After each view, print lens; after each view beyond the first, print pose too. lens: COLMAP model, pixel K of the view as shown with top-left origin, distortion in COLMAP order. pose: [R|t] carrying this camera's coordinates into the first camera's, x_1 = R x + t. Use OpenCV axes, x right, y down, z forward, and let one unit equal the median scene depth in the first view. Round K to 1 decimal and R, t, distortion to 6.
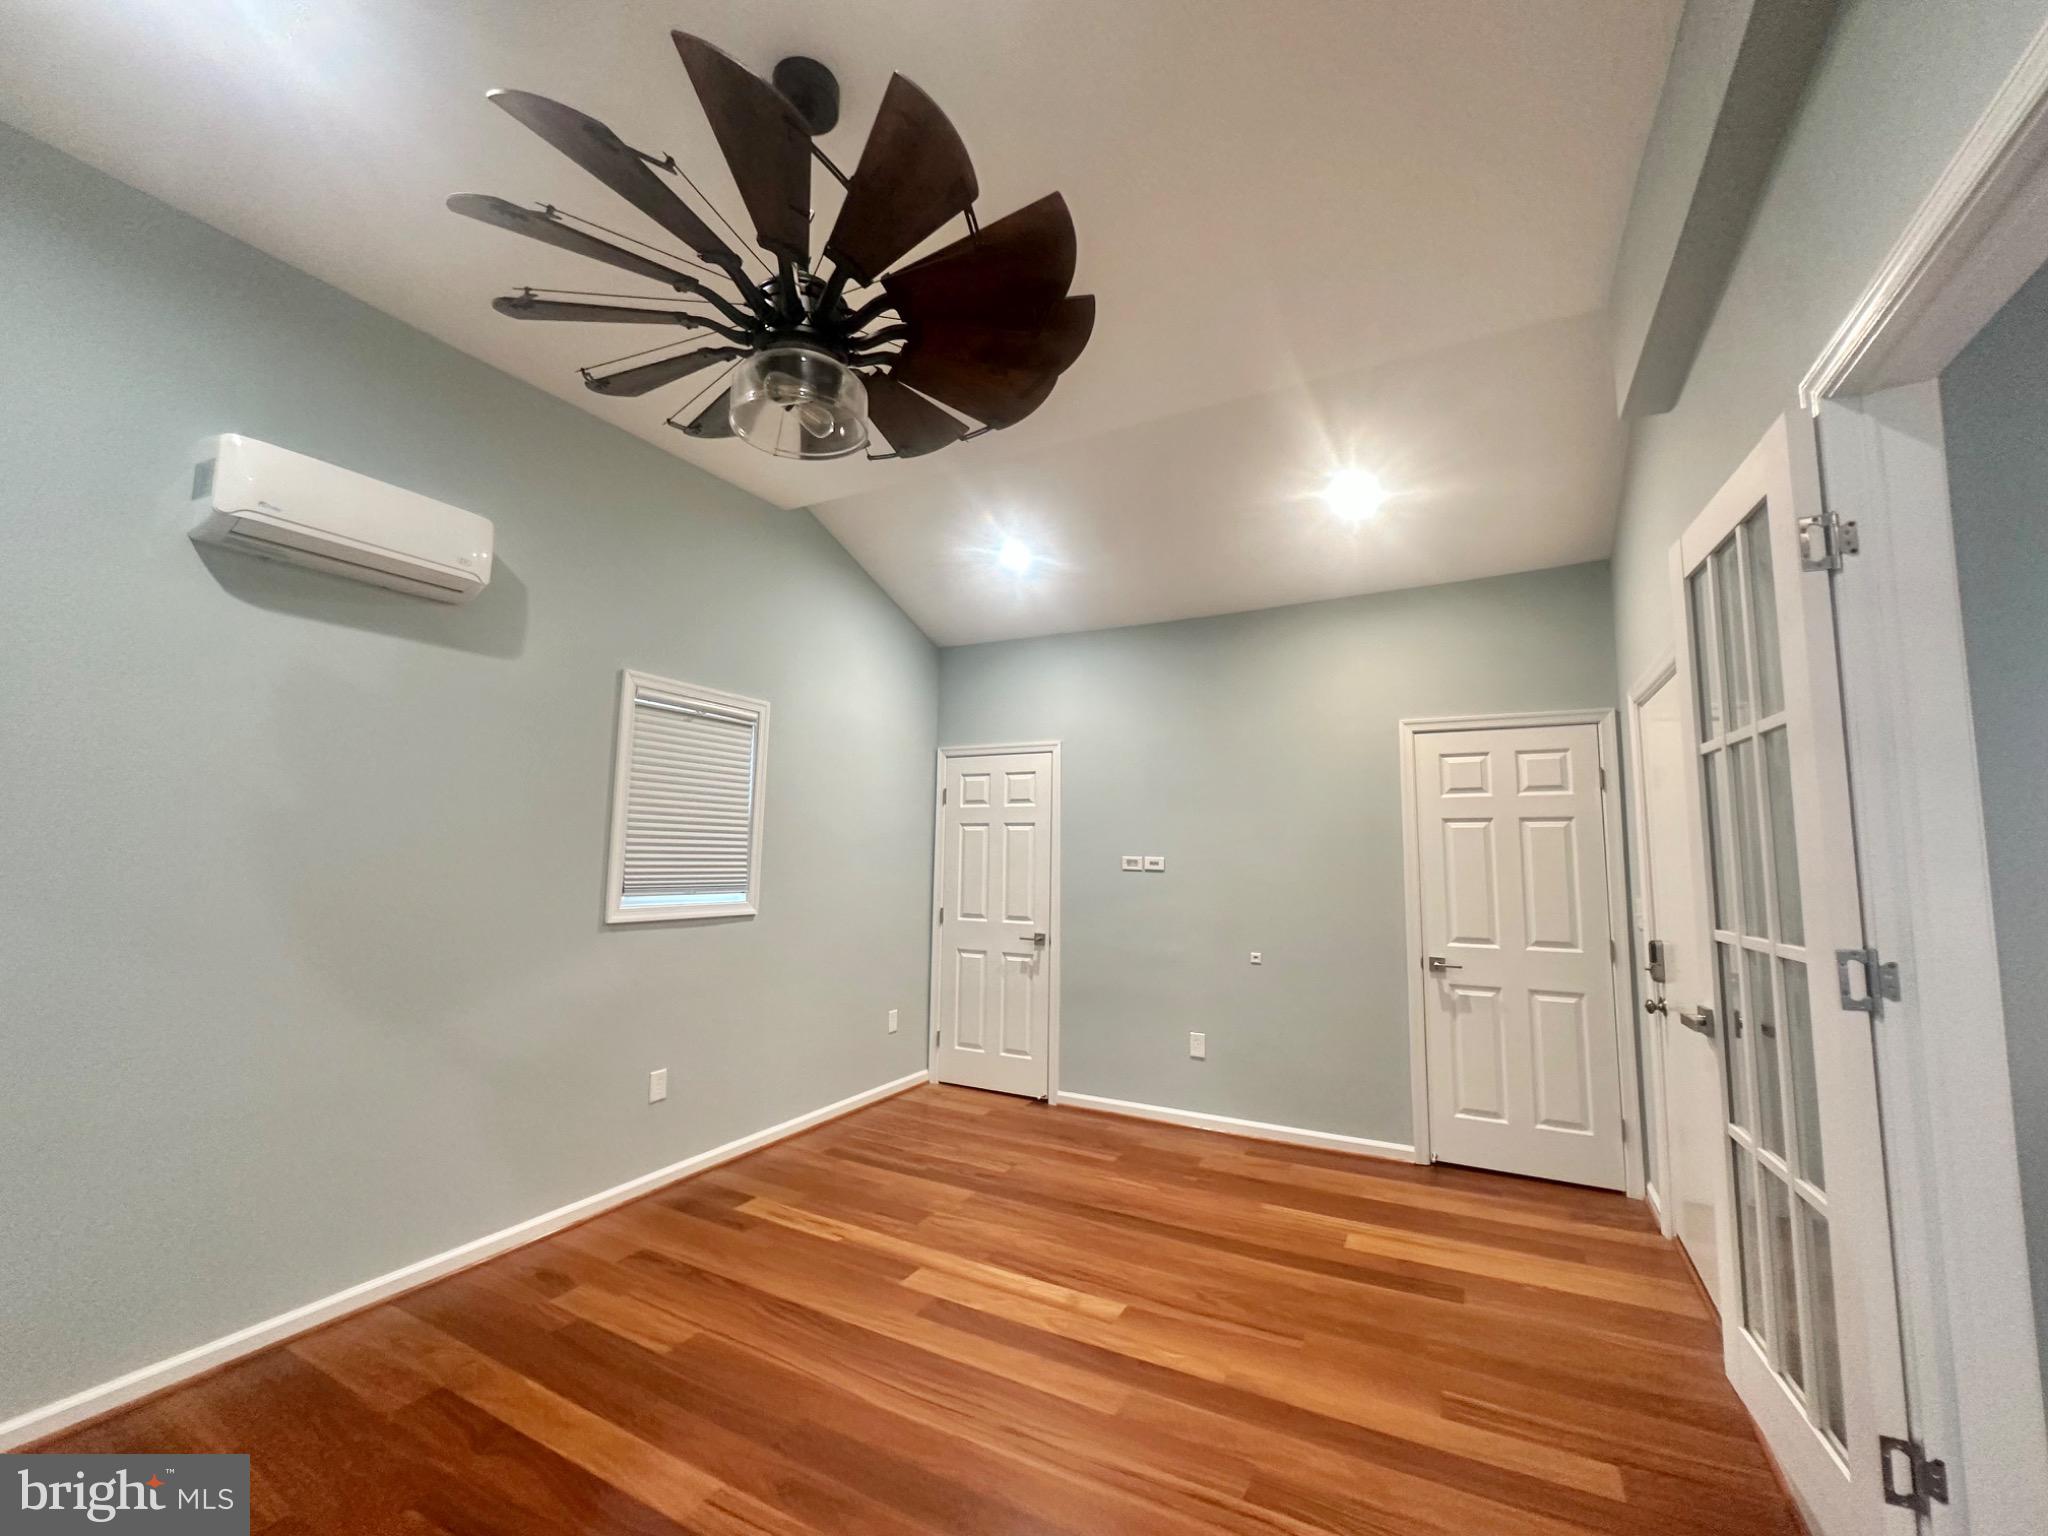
lens RADIAL K [[842.2, 0, 1025.3], [0, 842.2, 765.5], [0, 0, 1]] dist [-0.001927, 0.000269]
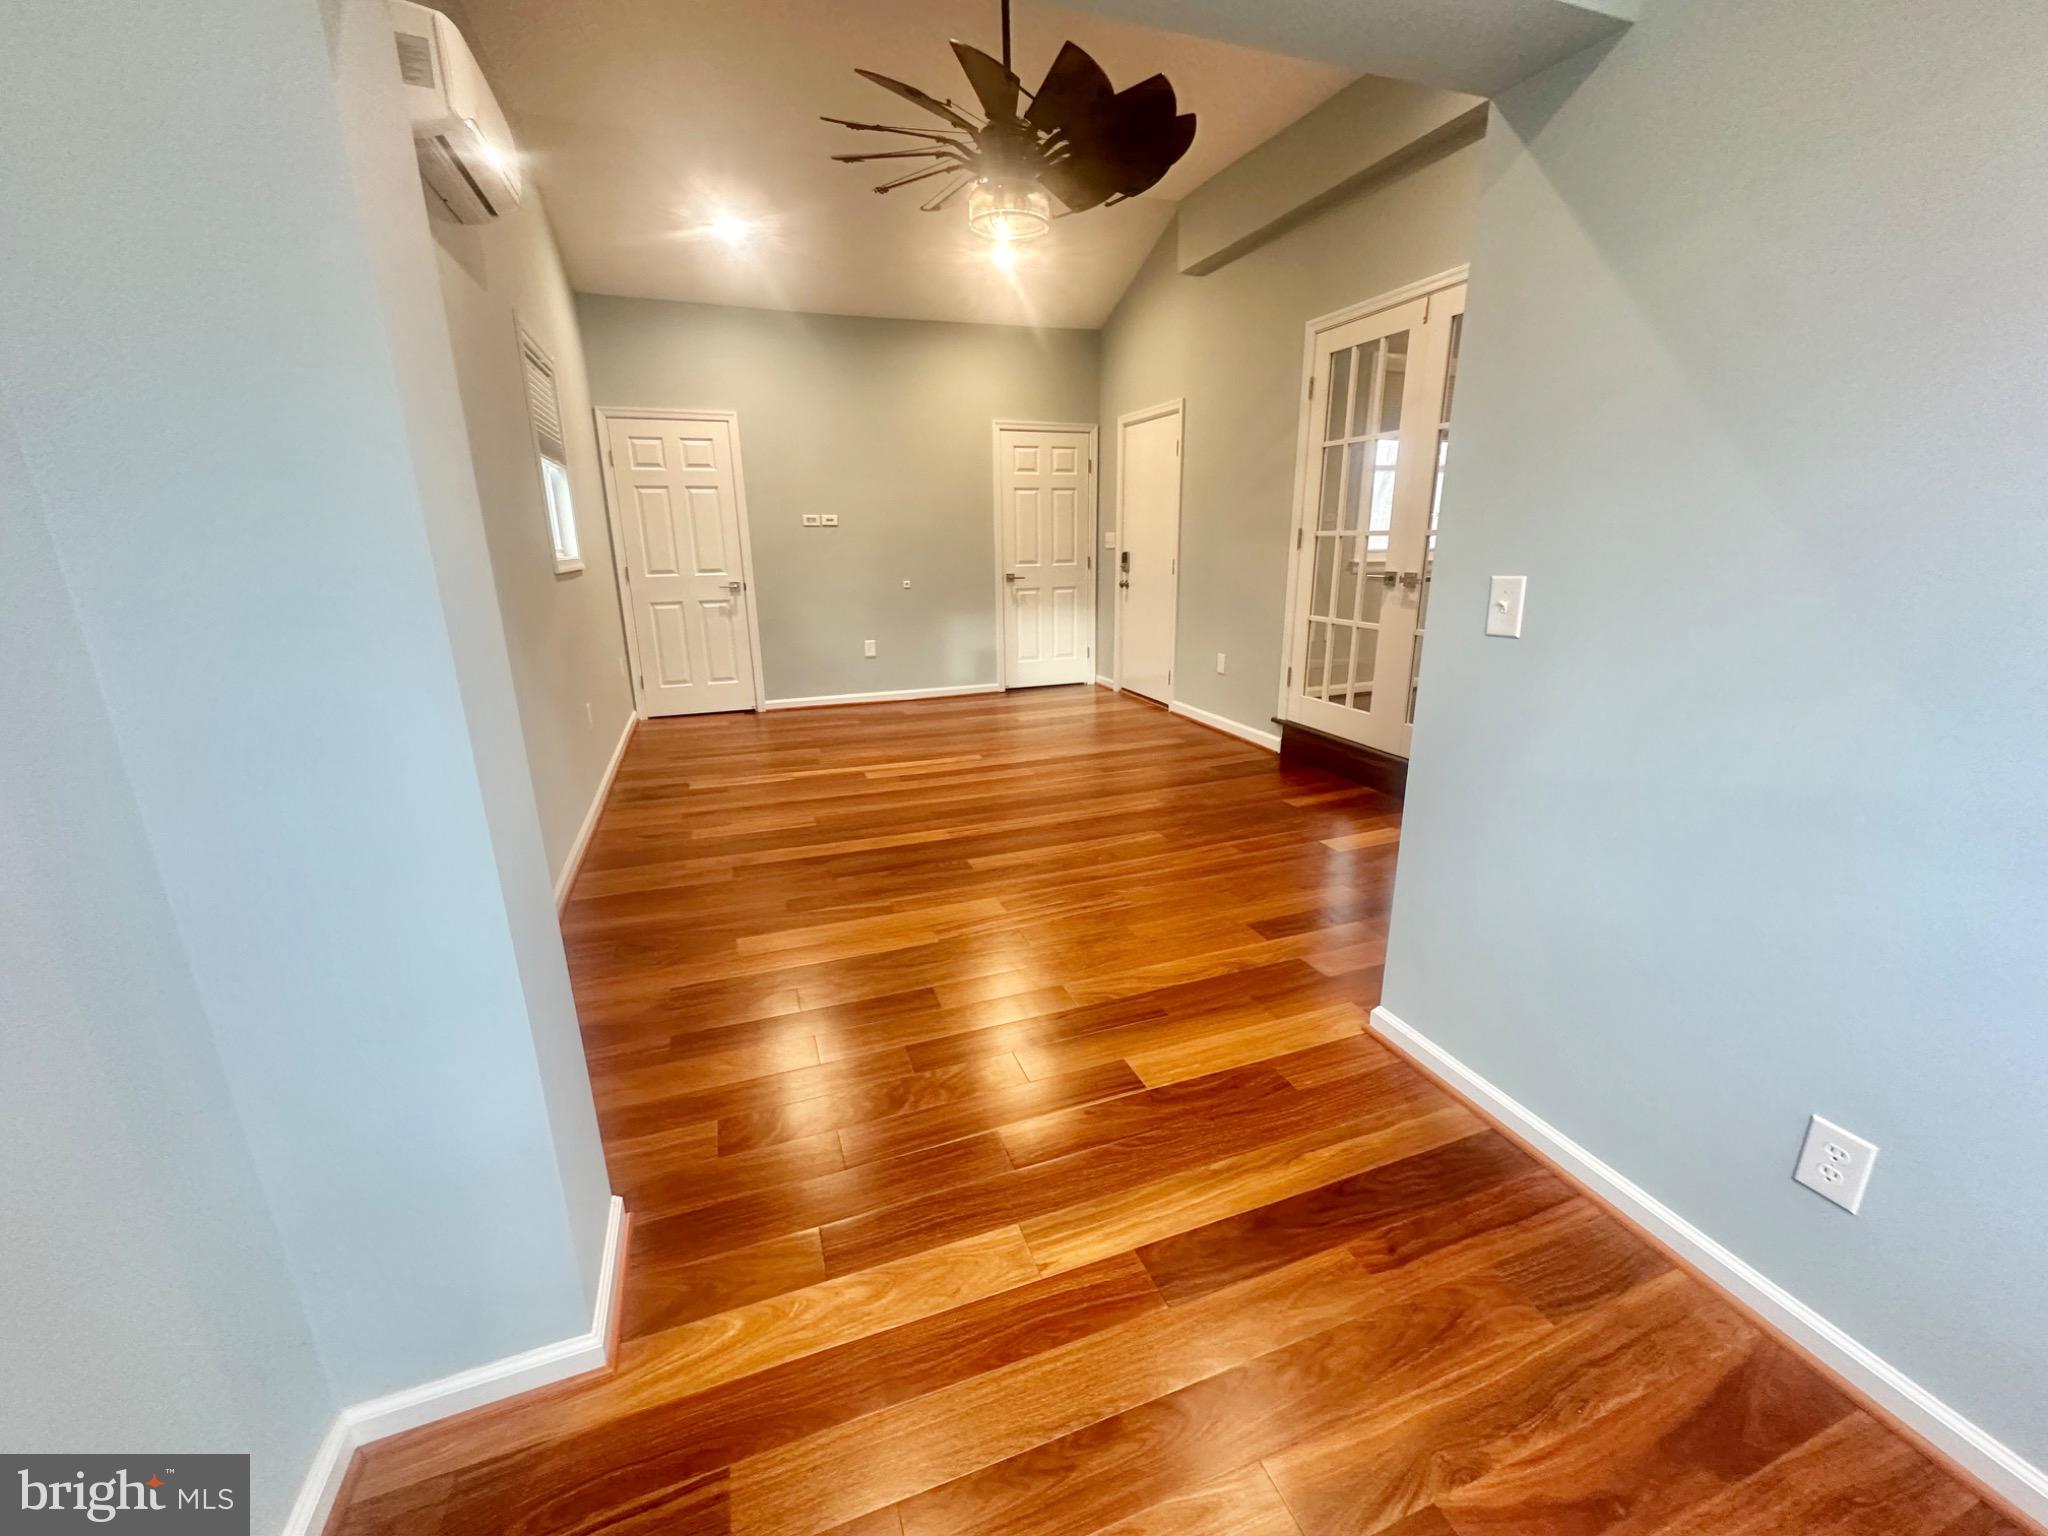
lens RADIAL K [[816.3, 0, 1023.5], [0, 816.3, 769.9], [0, 0, 1]] dist [-0.004781, 0.000574]
pose [[0.663788, -0.227216, 0.712572, -0.807412], [-0.059874, 0.933536, 0.353449, 0.013939], [-0.745520, -0.277280, 0.606065, -0.140089]]
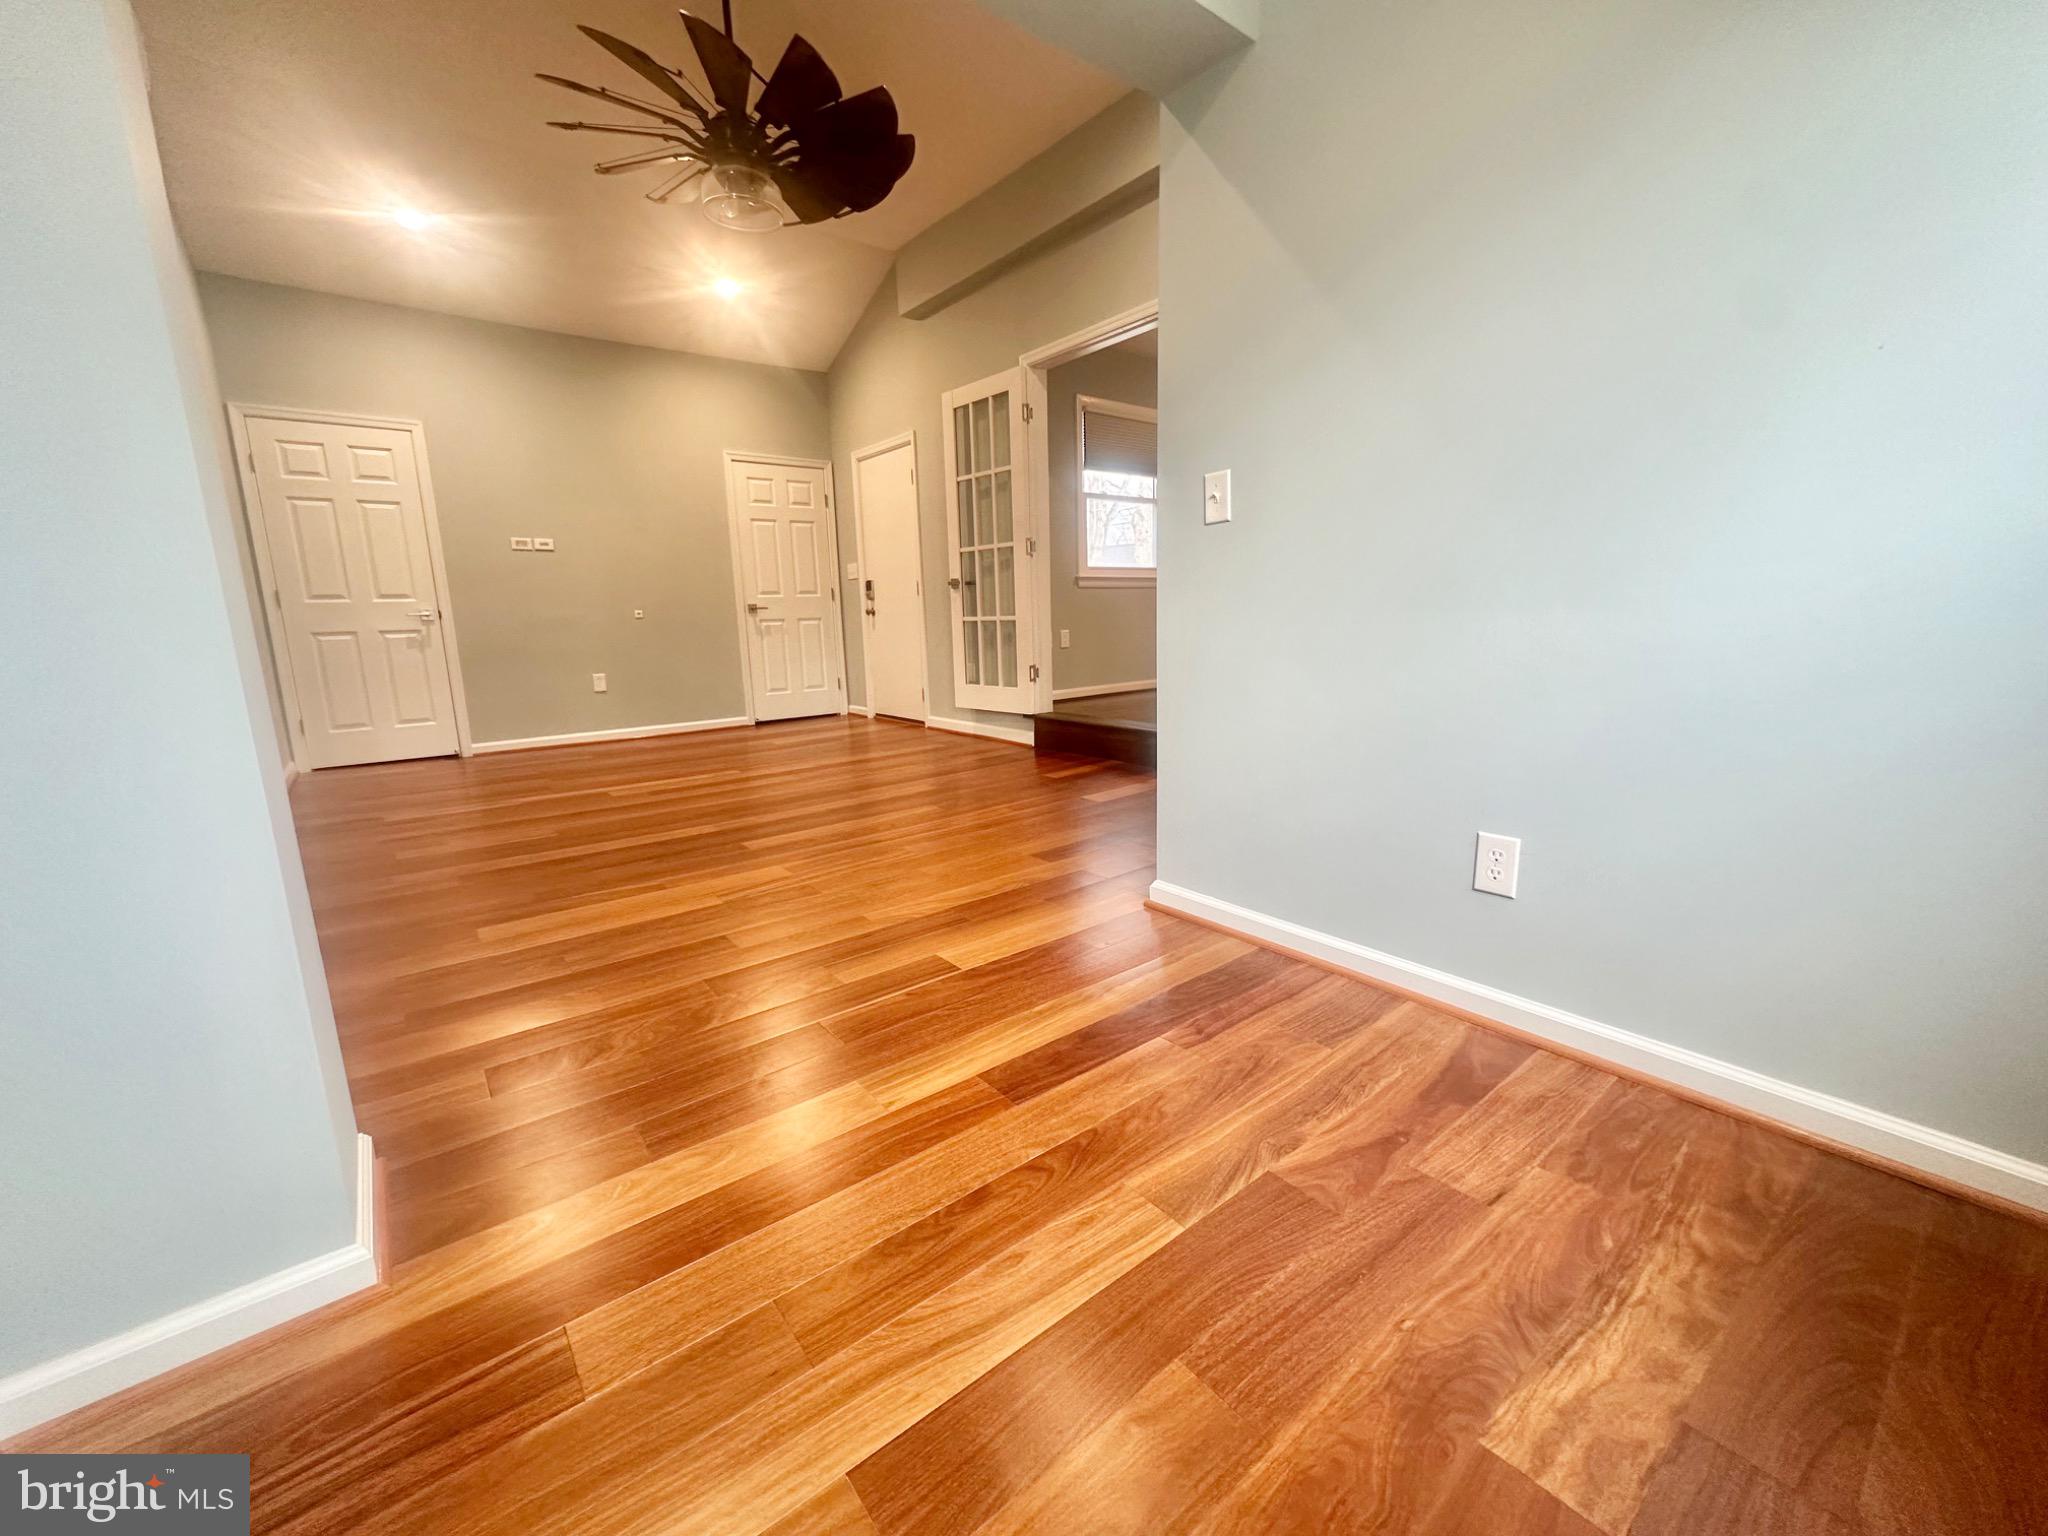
lens RADIAL K [[816.3, 0, 1023.5], [0, 816.3, 769.9], [0, 0, 1]] dist [-0.004781, 0.000574]
pose [[0.394824, -0.196319, 0.897537, -0.867137], [-0.067903, 0.967997, 0.241602, 0.125487], [-0.916244, -0.156336, 0.368858, -0.151966]]
